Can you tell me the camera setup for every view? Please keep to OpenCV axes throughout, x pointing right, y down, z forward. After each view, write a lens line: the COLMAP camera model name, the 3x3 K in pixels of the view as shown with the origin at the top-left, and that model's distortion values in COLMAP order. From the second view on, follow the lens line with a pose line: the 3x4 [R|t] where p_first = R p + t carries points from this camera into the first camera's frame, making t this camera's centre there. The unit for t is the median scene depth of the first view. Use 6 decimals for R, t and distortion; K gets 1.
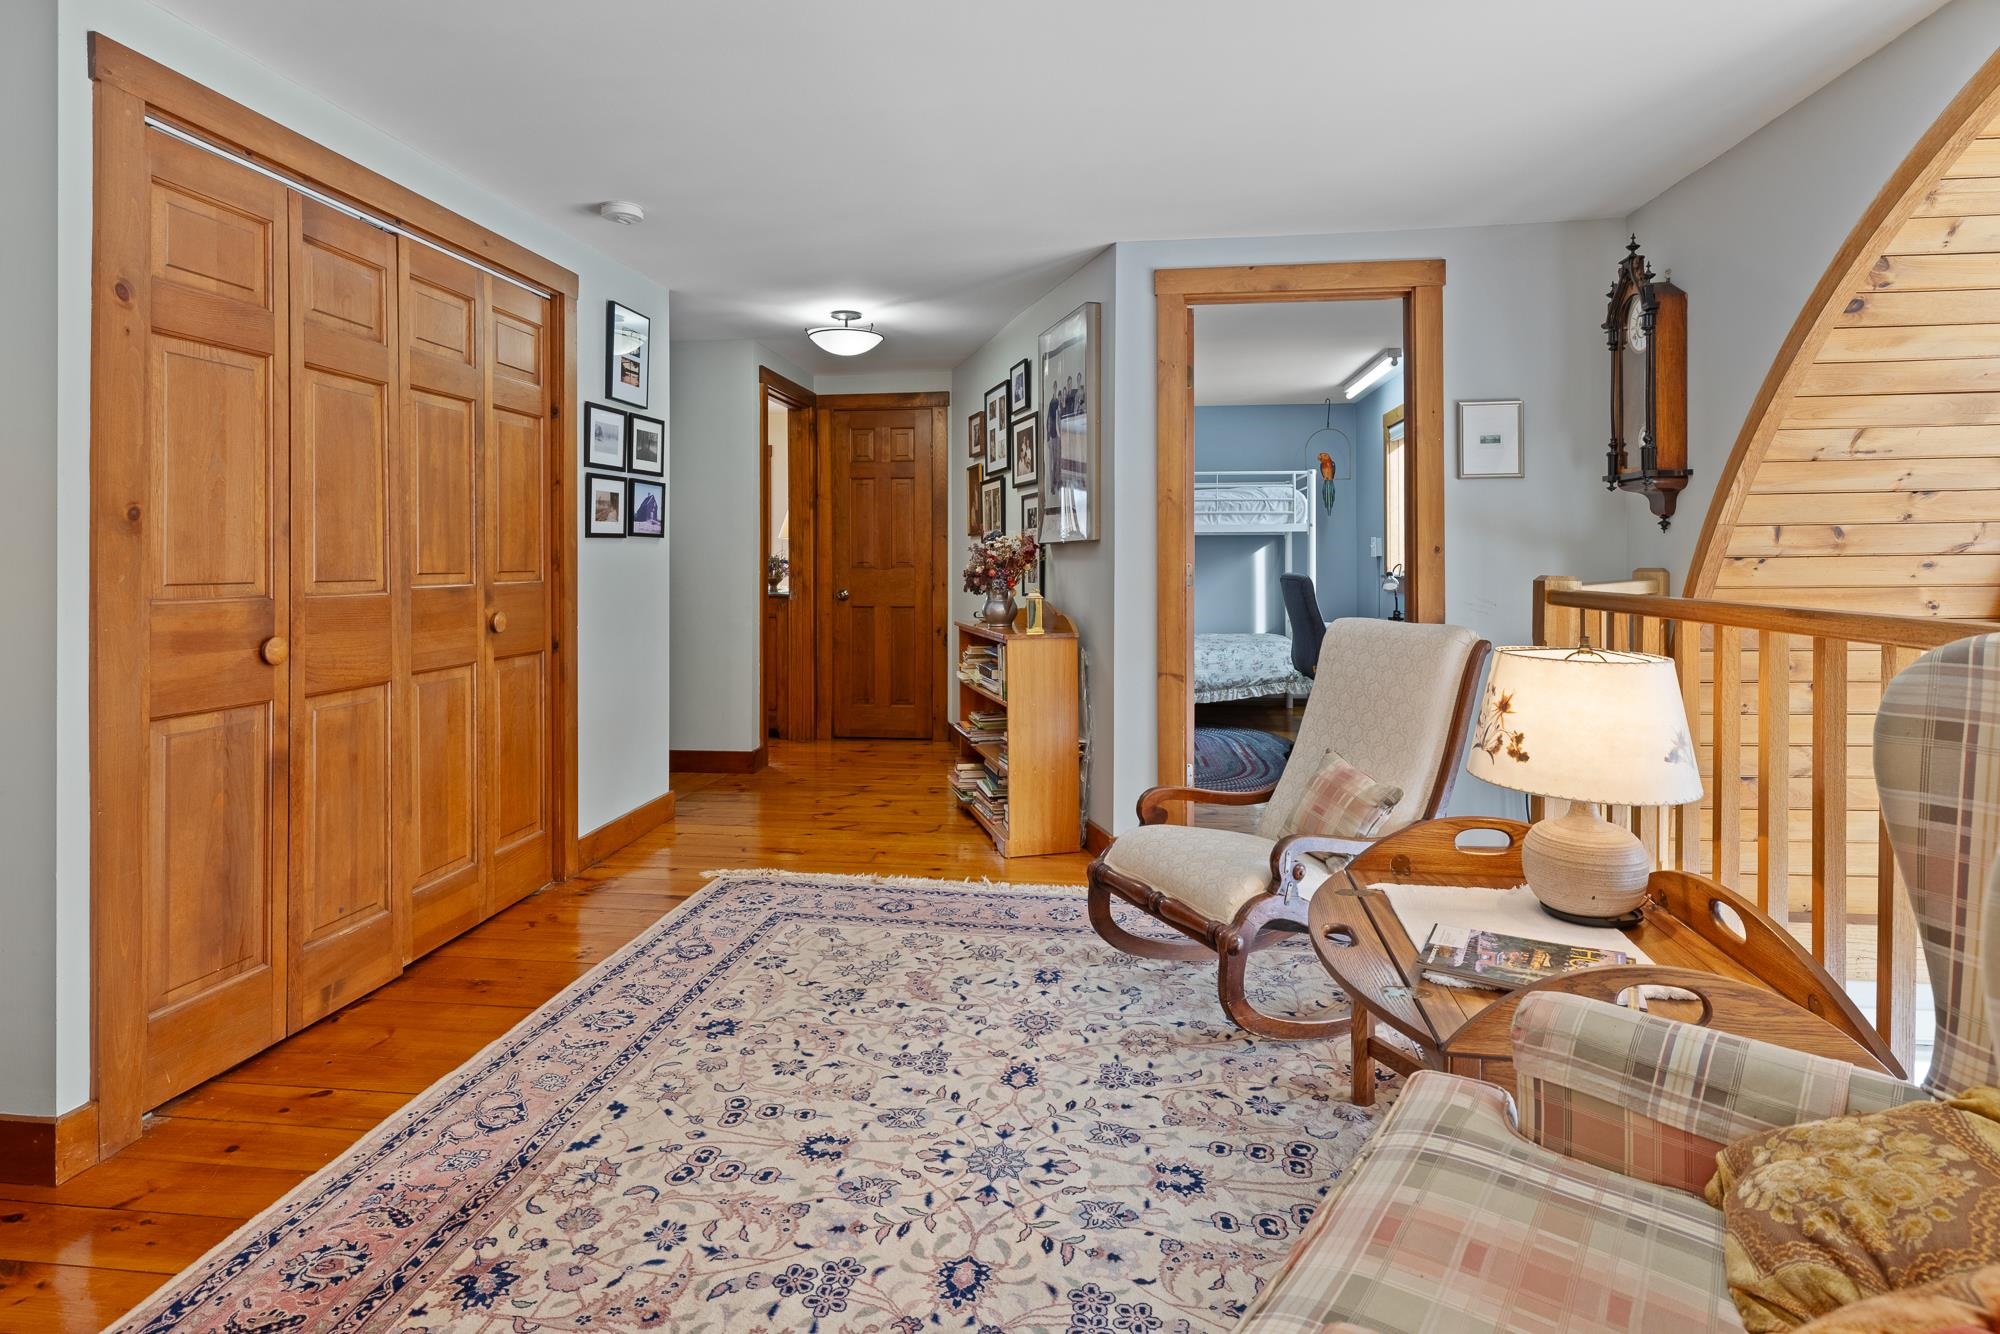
lens RADIAL K [[1053.1, 0, 989.9], [0, 1053.1, 565.9], [0, 0, 1]] dist [0.006278, -0.001536]
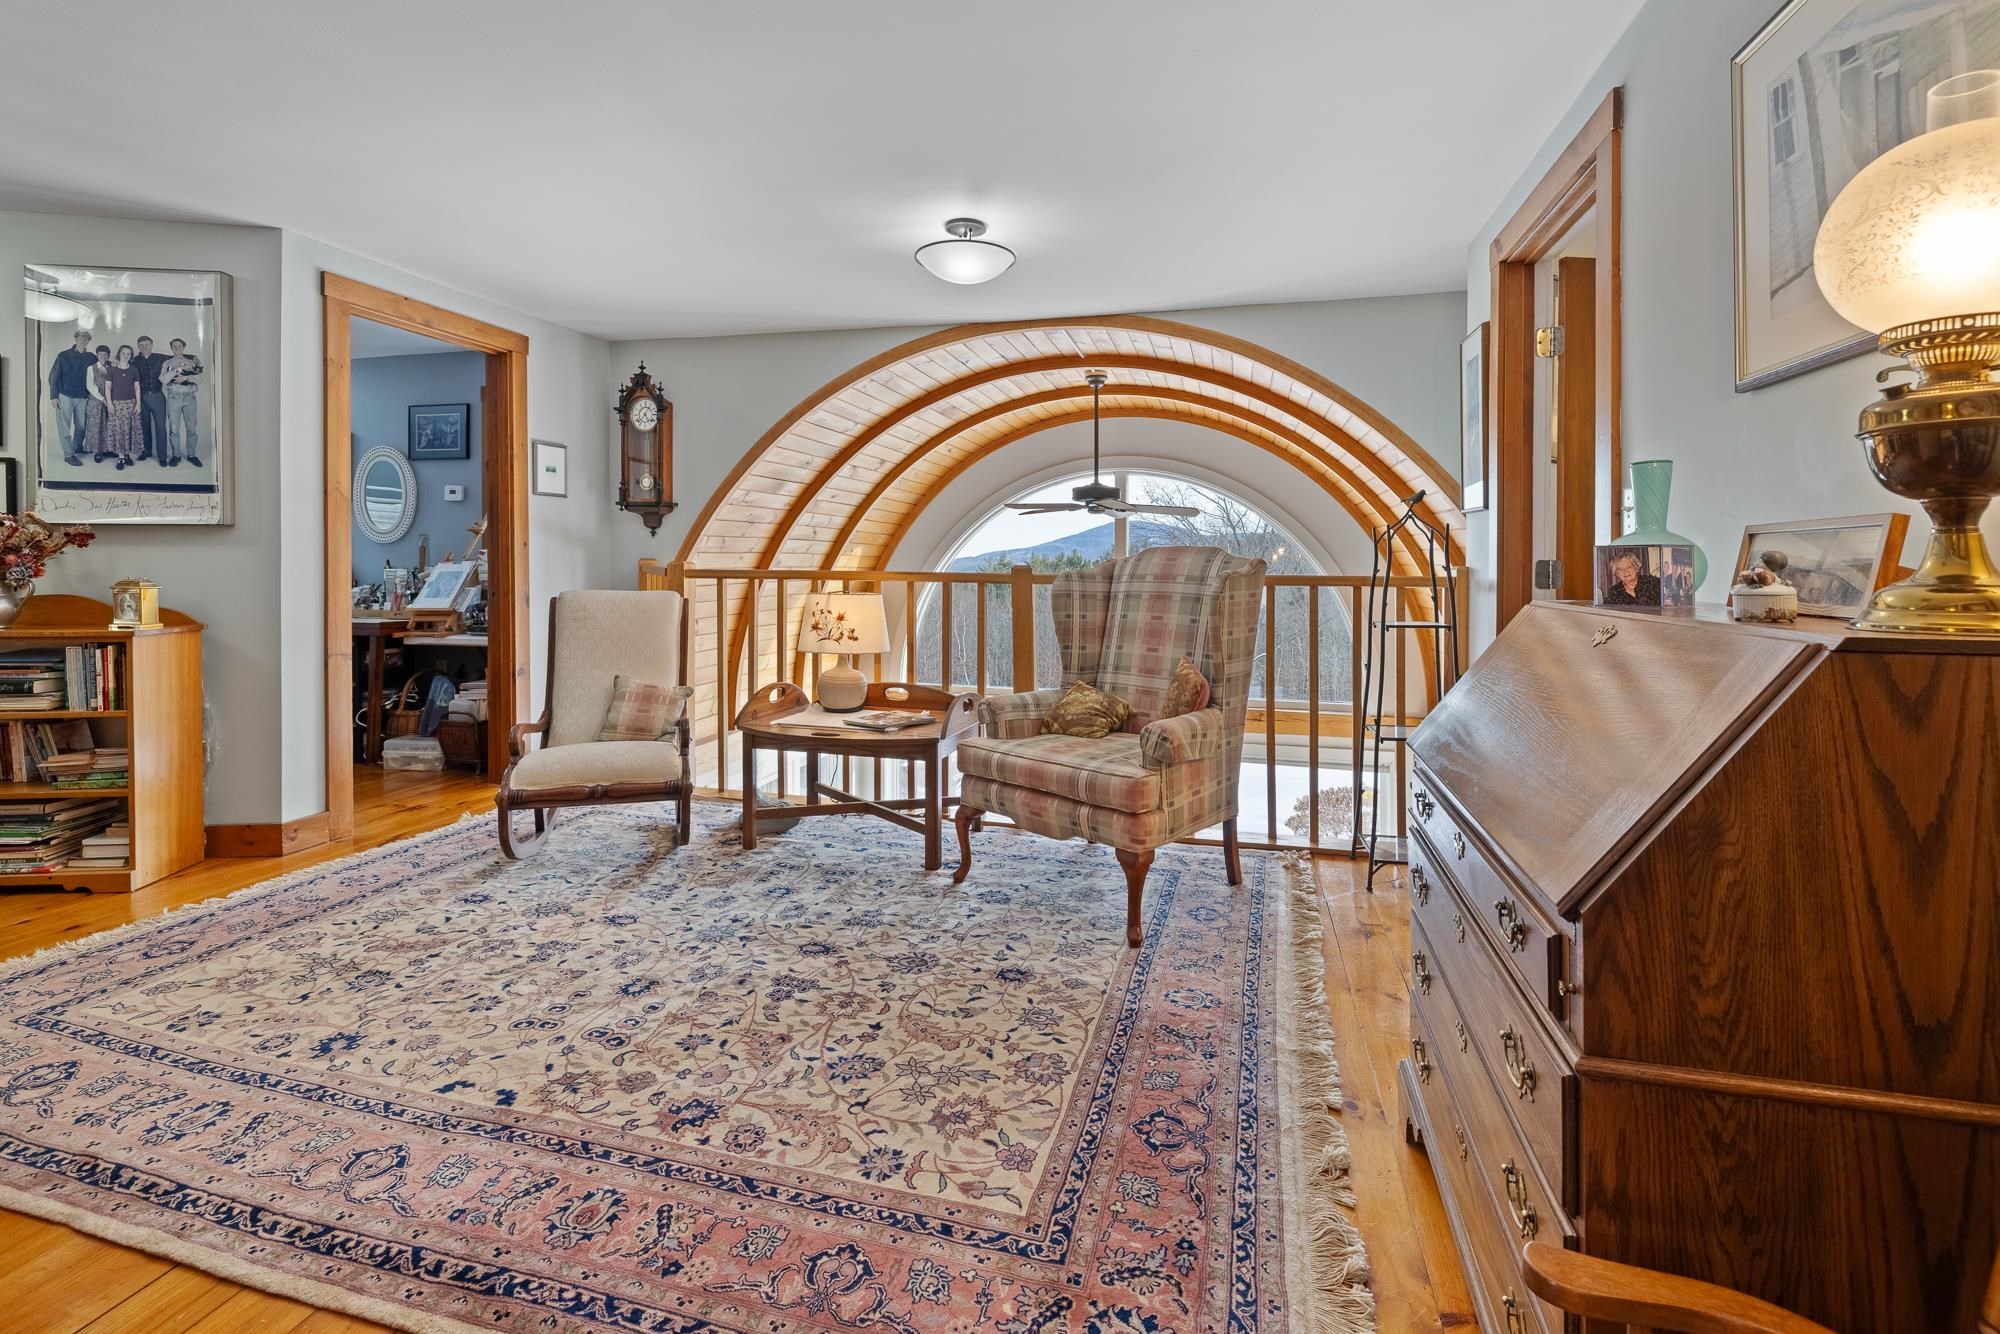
lens RADIAL K [[879.1, 0, 1001.8], [0, 879.1, 588.8], [0, 0, 1]] dist [-0.001088, -0.000707]
pose [[0.124032, -0.024615, 0.991973, -1.082131], [-0.001893, 0.999685, 0.025043, 0.022085], [-0.992276, -0.004984, 0.123946, 0.379866]]
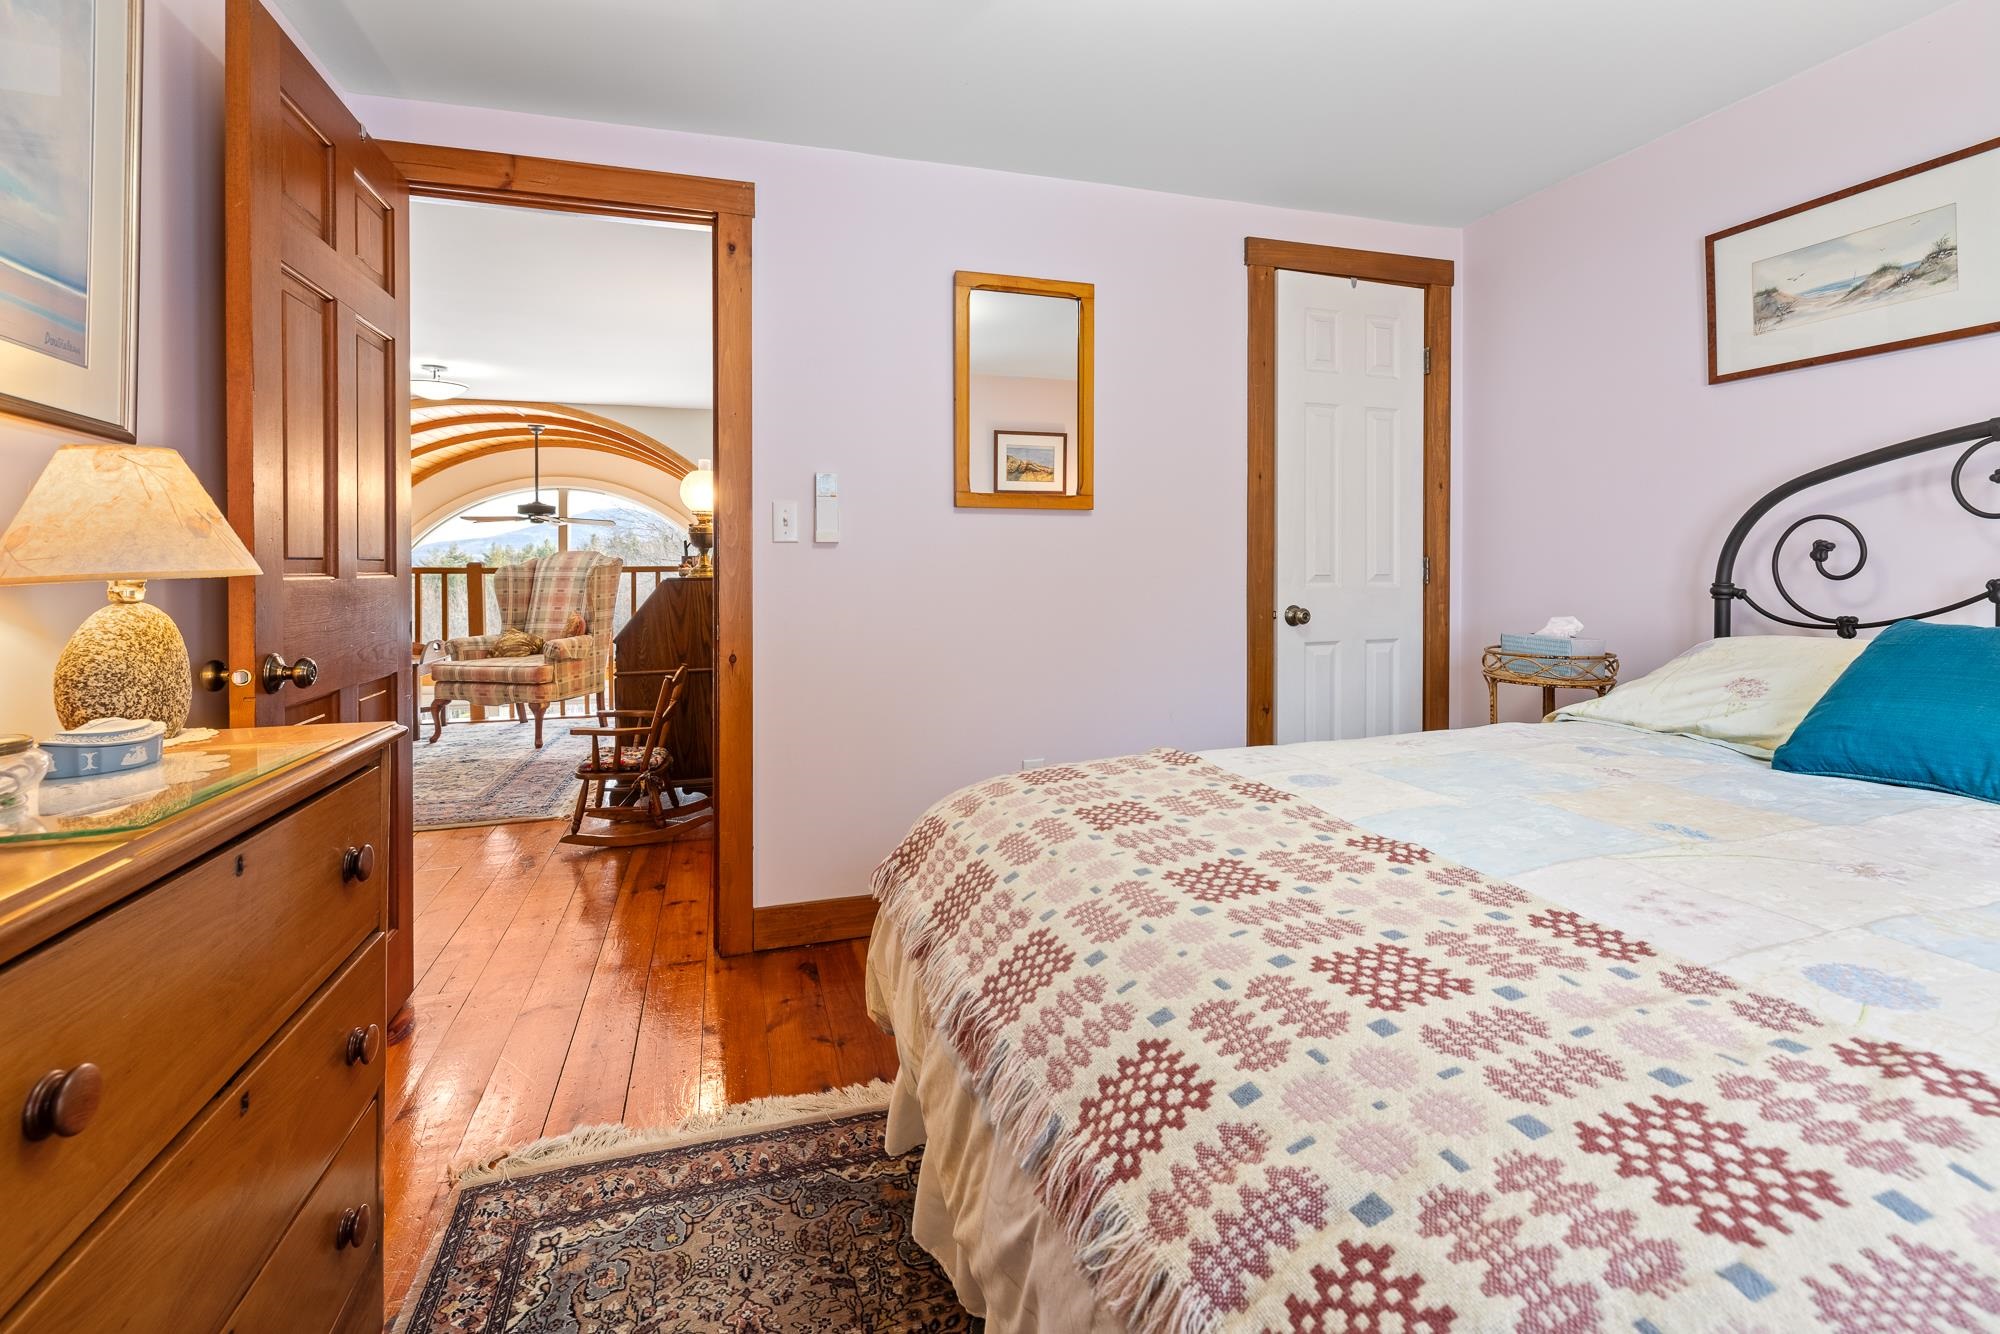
lens RADIAL K [[879.1, 0, 997.0], [0, 879.1, 565.6], [0, 0, 1]] dist [-0.001088, -0.000707]
pose [[-0.416327, -0.004618, 0.909203, -2.528642], [0.001706, 0.999981, 0.005860, 0.017816], [-0.909213, 0.003990, -0.416311, 0.214712]]
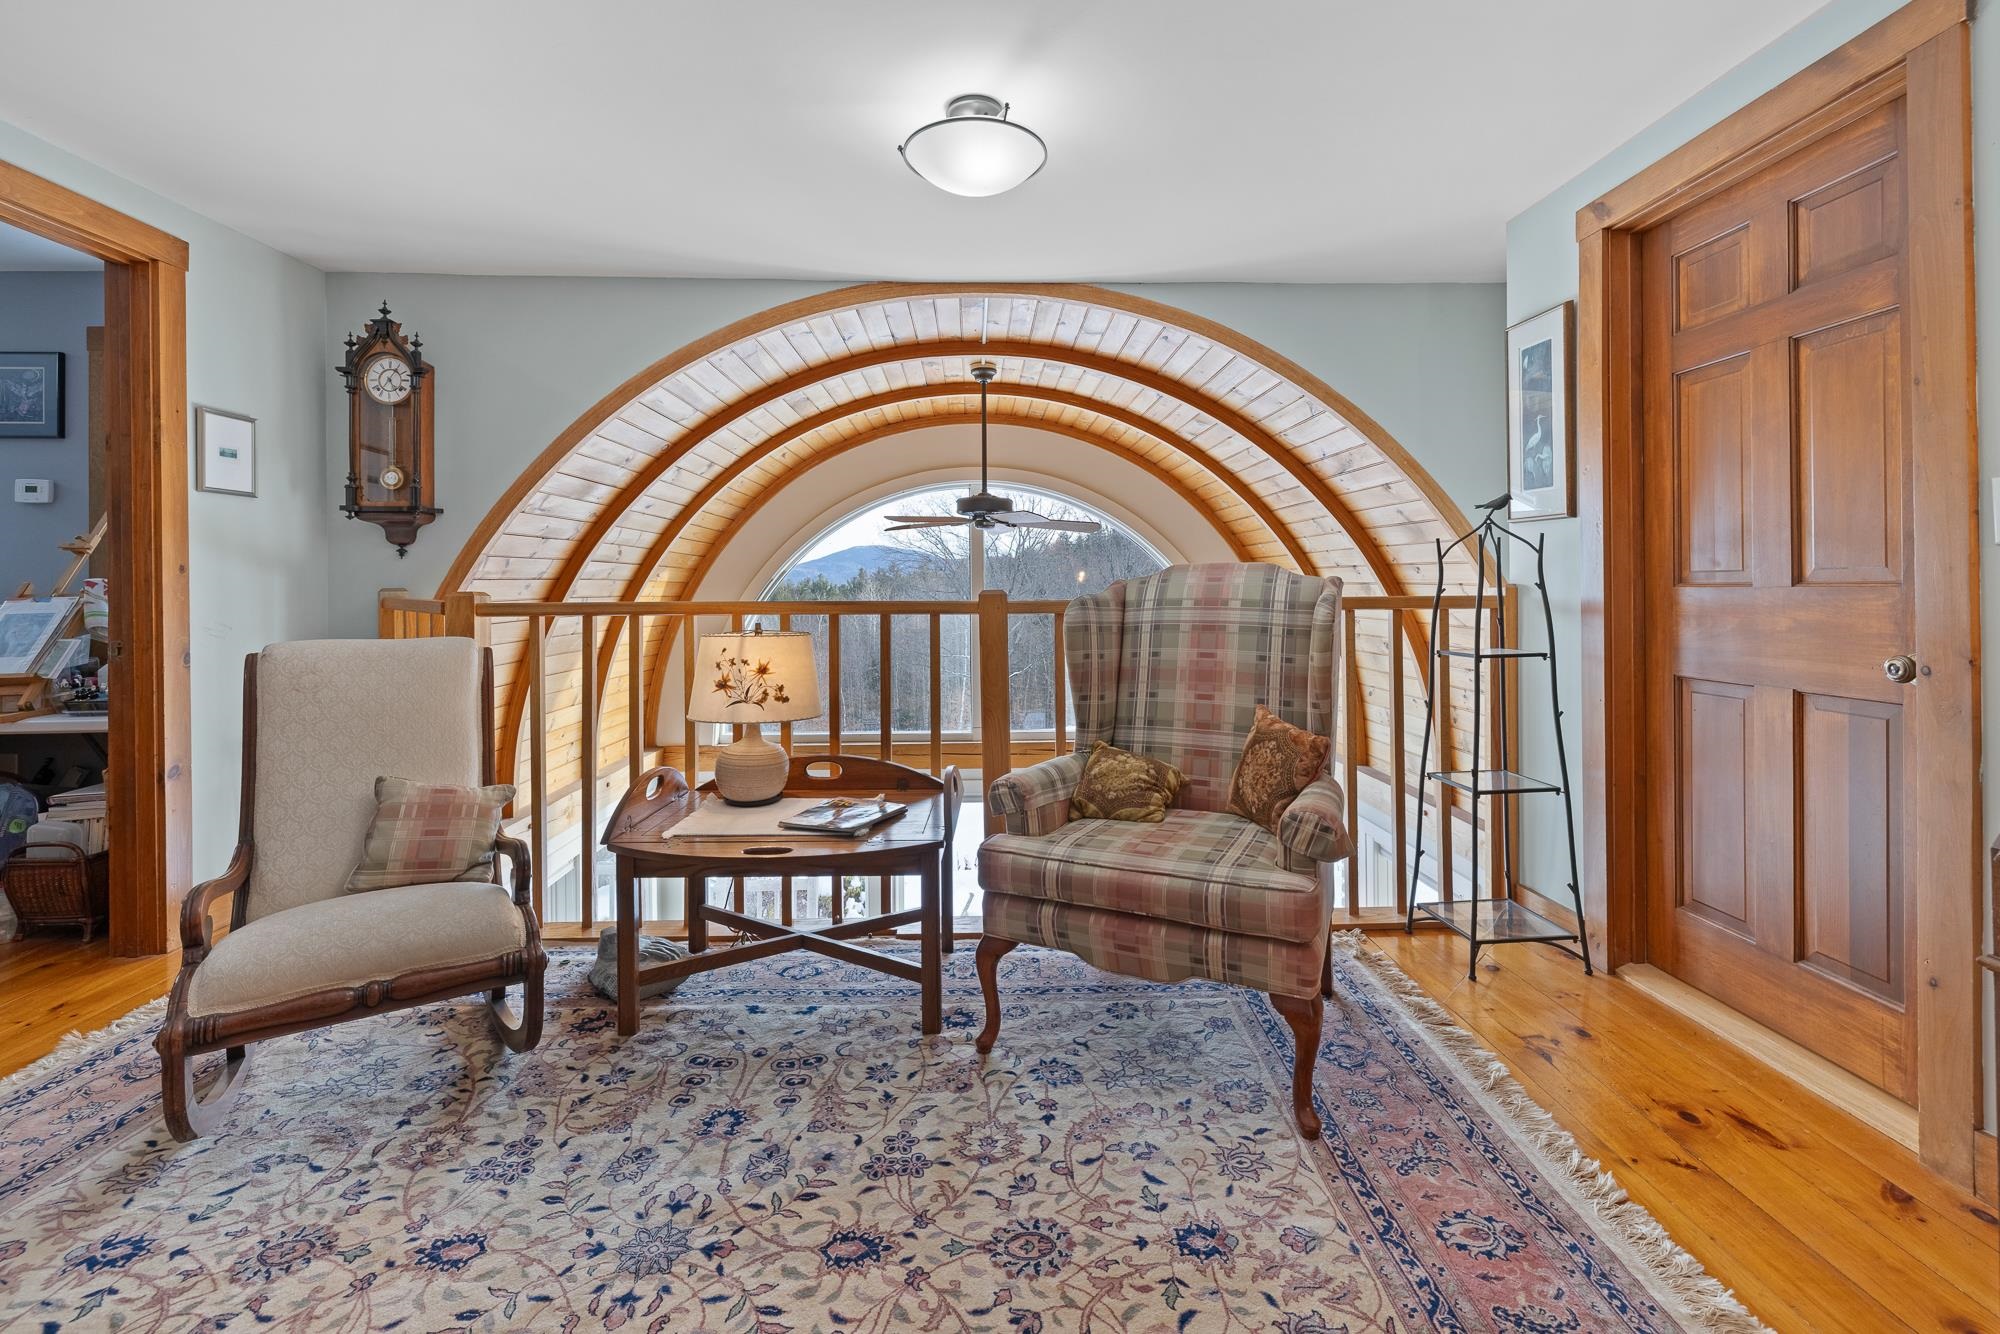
lens RADIAL K [[879.1, 0, 1003.5], [0, 879.1, 590.7], [0, 0, 1]] dist [-0.001088, -0.000707]
pose [[-0.164645, 0.001892, 0.986351, -0.678872], [0.013502, 0.999909, 0.000336, 0.020296], [-0.986260, 0.013373, -0.164656, 0.738949]]
